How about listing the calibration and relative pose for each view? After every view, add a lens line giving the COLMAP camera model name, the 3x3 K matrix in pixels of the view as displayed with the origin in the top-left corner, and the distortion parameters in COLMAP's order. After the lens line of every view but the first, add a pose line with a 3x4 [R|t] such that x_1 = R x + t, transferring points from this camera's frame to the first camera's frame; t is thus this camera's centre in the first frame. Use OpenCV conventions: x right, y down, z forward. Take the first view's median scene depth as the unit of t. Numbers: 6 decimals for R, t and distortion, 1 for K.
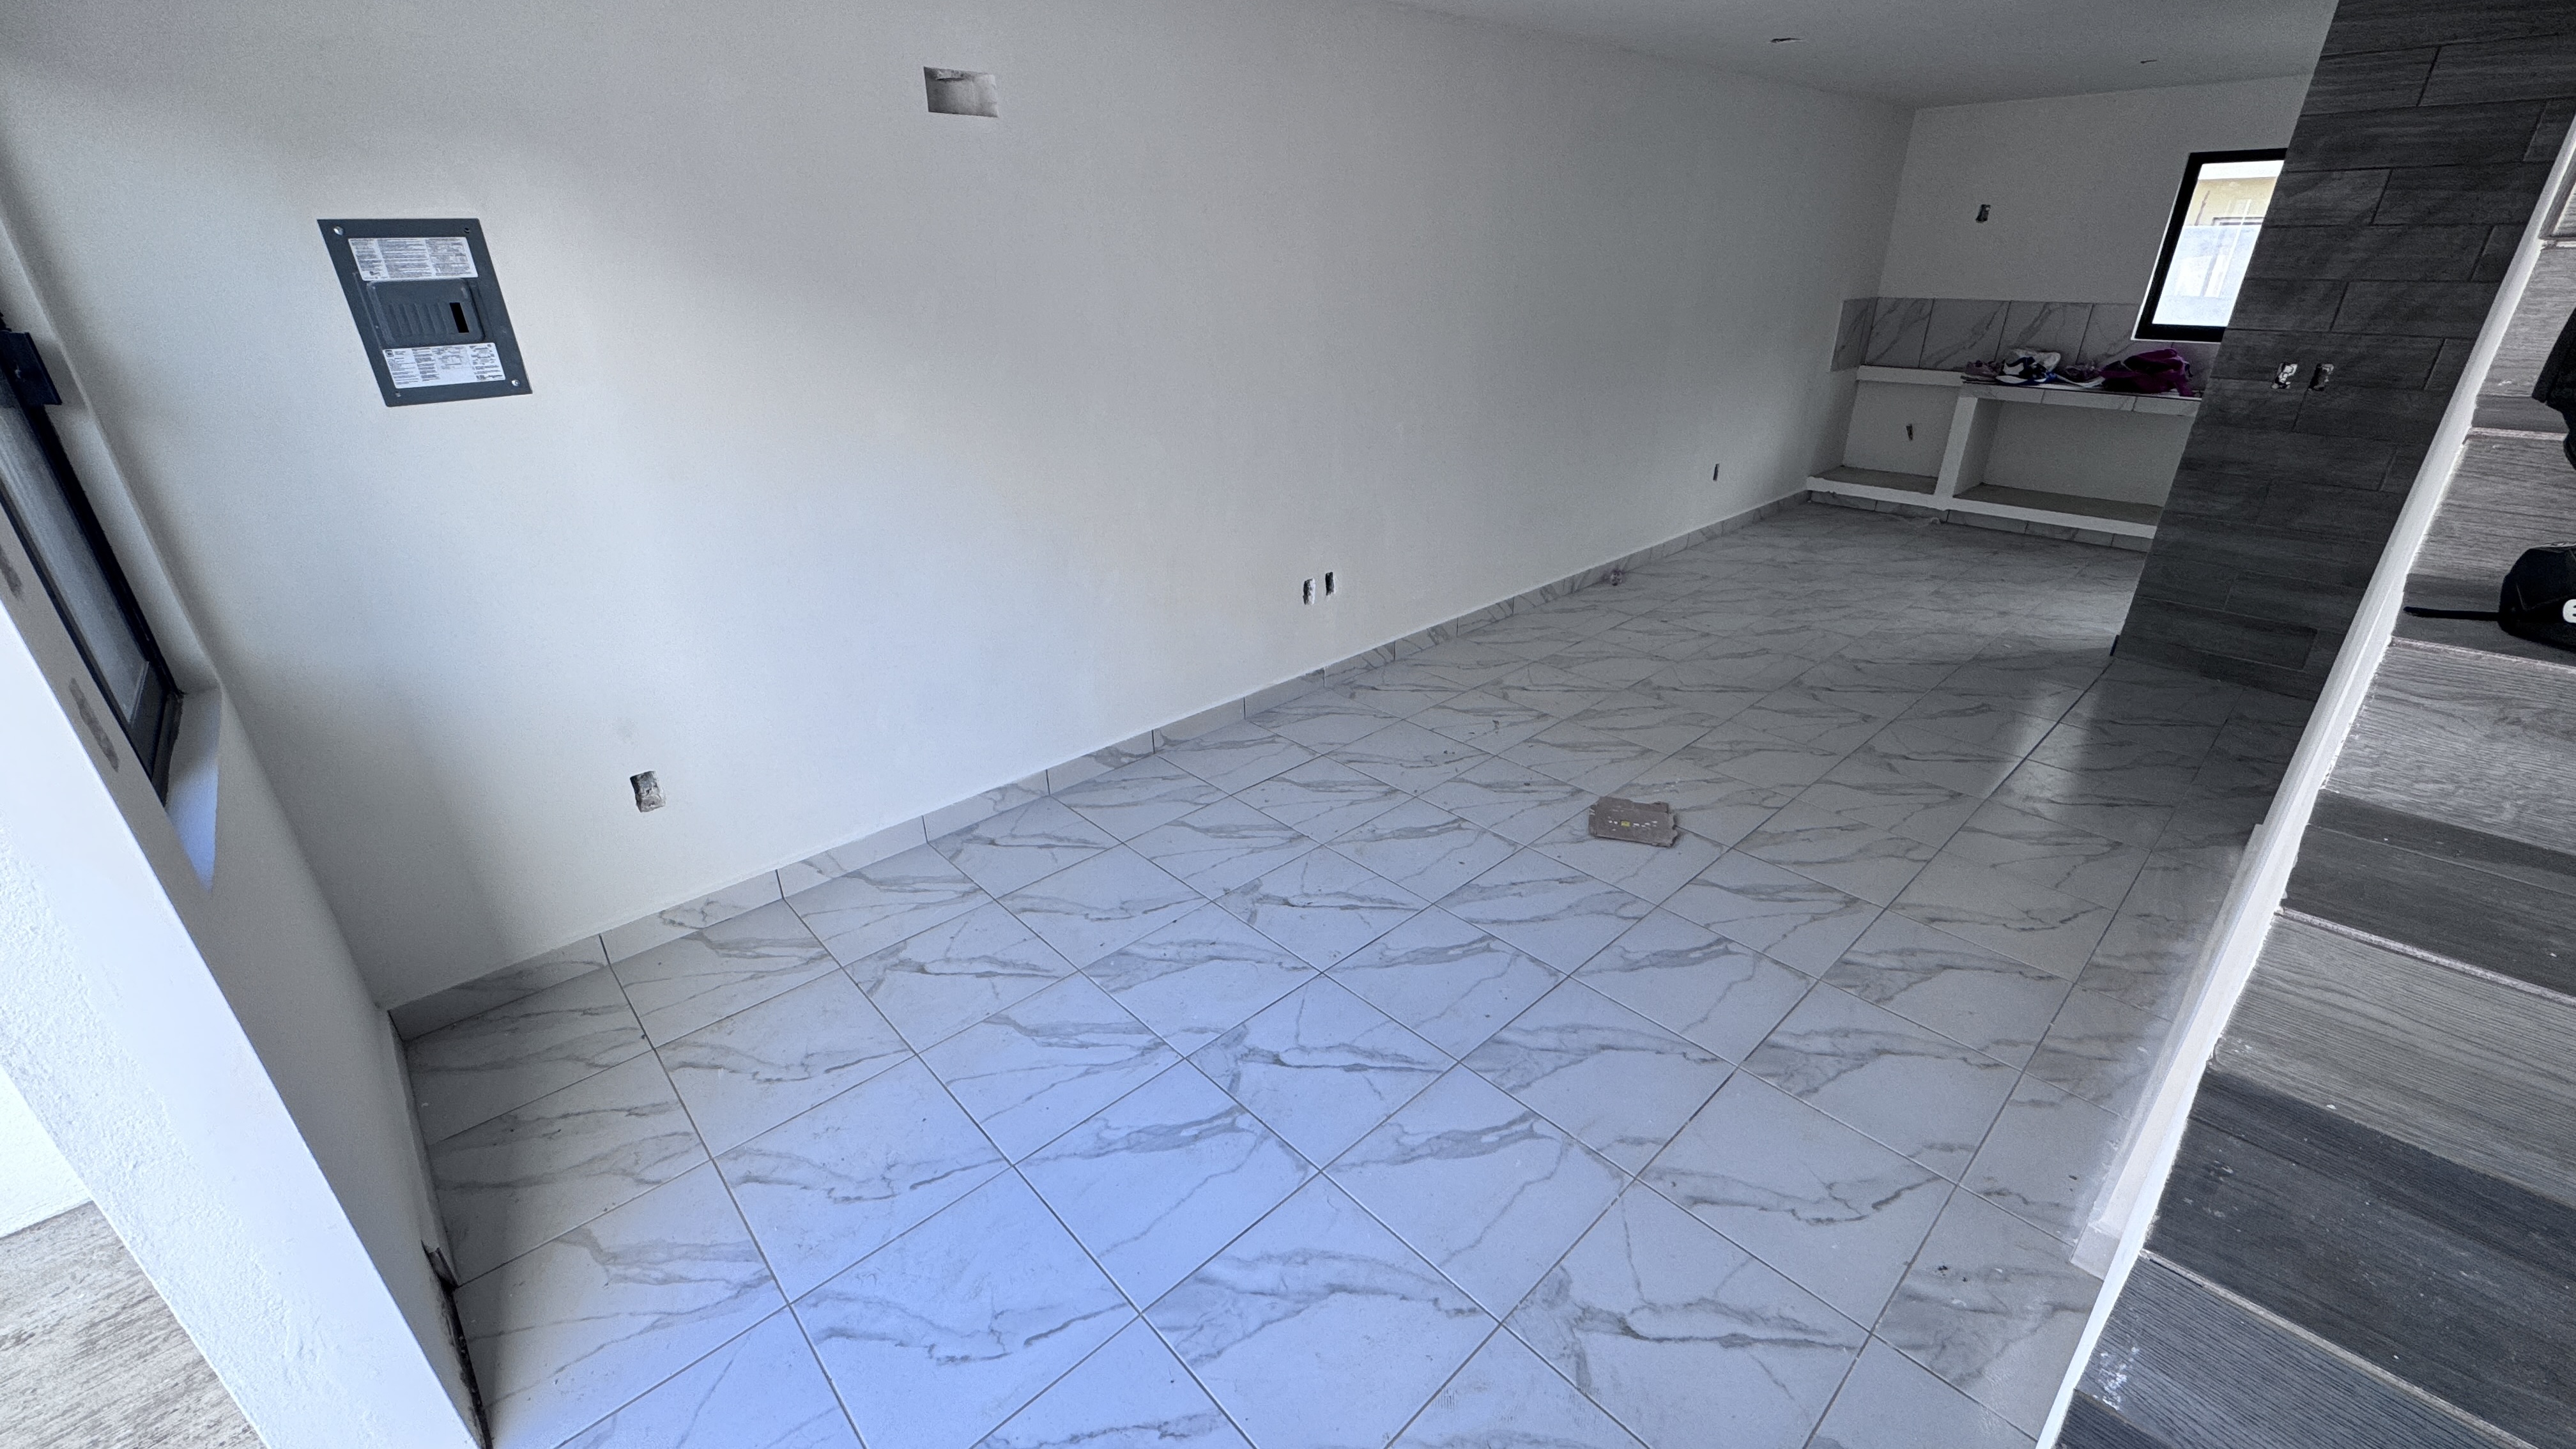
lens RADIAL K [[1029.1, 0, 1283.2], [0, 1029.1, 712.8], [0, 0, 1]] dist [-0.003846, 0.000279]
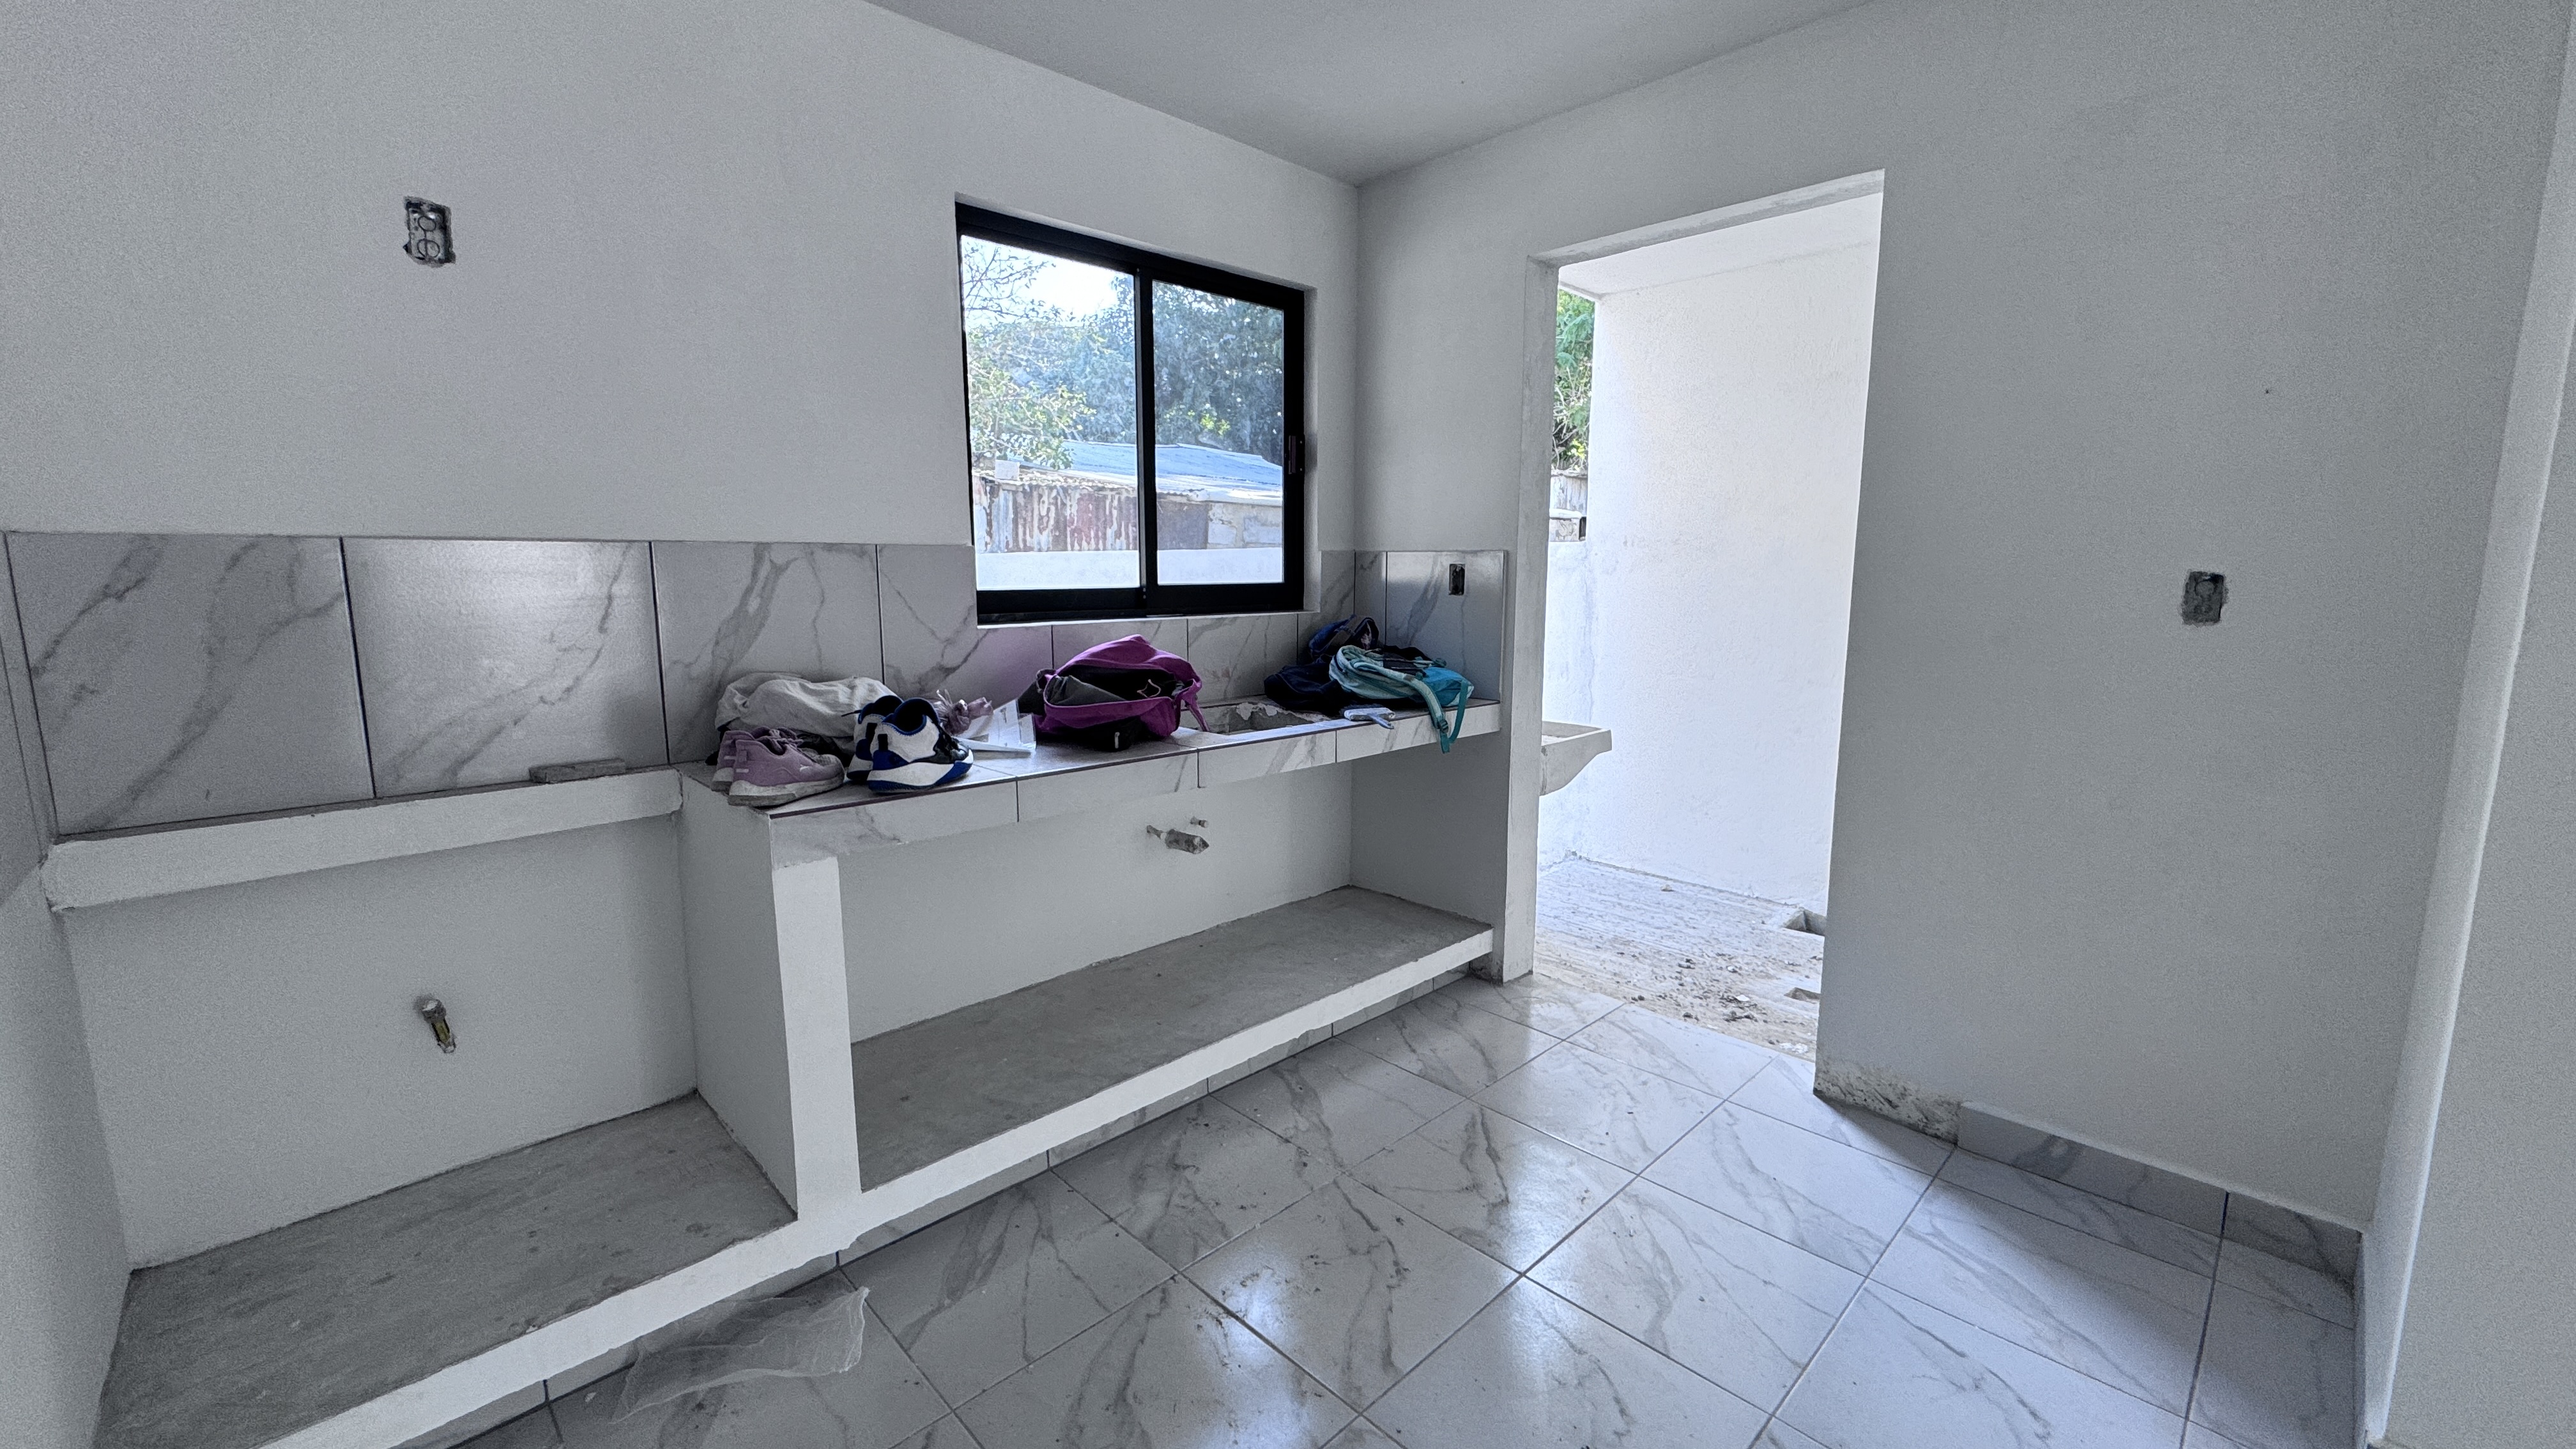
lens RADIAL K [[1029.1, 0, 1297.1], [0, 1029.1, 728.3], [0, 0, 1]] dist [-0.003846, 0.000279]
pose [[-0.024028, -0.140469, 0.989793, 0.725230], [0.419173, 0.897428, 0.137537, -0.574022], [-0.907588, 0.418200, 0.037317, 1.535337]]
